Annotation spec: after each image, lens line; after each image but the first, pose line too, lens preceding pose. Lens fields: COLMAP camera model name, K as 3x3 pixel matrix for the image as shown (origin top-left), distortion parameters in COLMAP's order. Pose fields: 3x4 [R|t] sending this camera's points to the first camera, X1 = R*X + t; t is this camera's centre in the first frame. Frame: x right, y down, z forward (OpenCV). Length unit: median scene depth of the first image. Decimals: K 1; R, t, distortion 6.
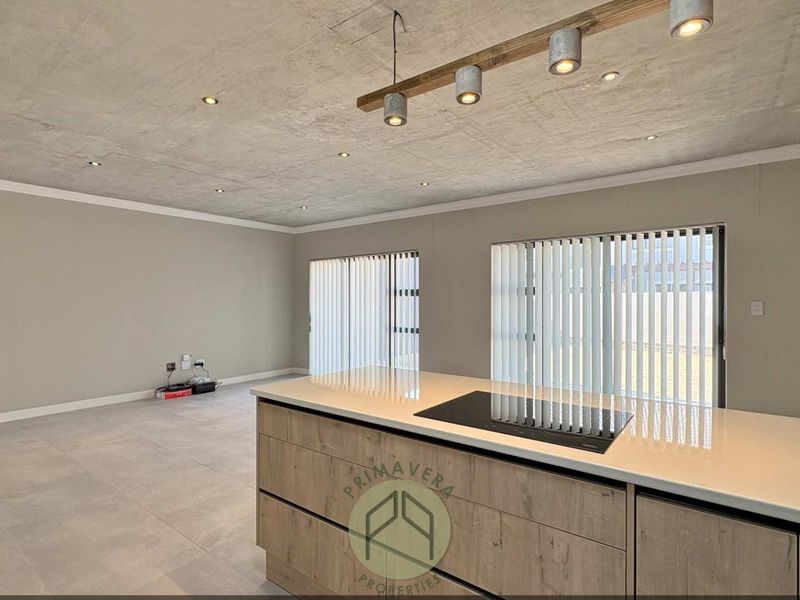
lens RADIAL K [[425.4, 0, 400.6], [0, 425.4, 299.7], [0, 0, 1]] dist [0.001437, 0.000186]
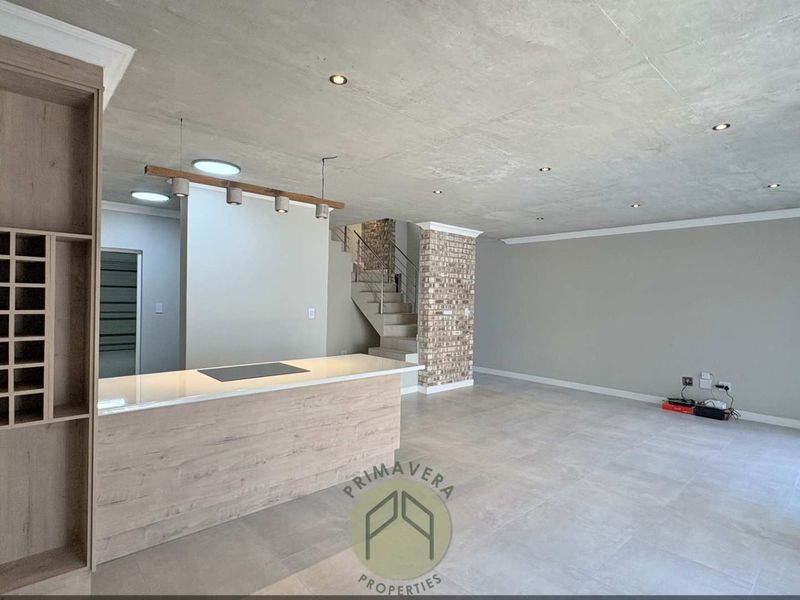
lens RADIAL K [[425.4, 0, 400.6], [0, 425.4, 299.7], [0, 0, 1]] dist [0.001437, 0.000186]
pose [[-0.178724, 0.001832, -0.983897, 0.806838], [-0.020759, 0.999769, 0.005632, -0.033030], [0.983680, 0.021432, -0.178645, 0.767971]]
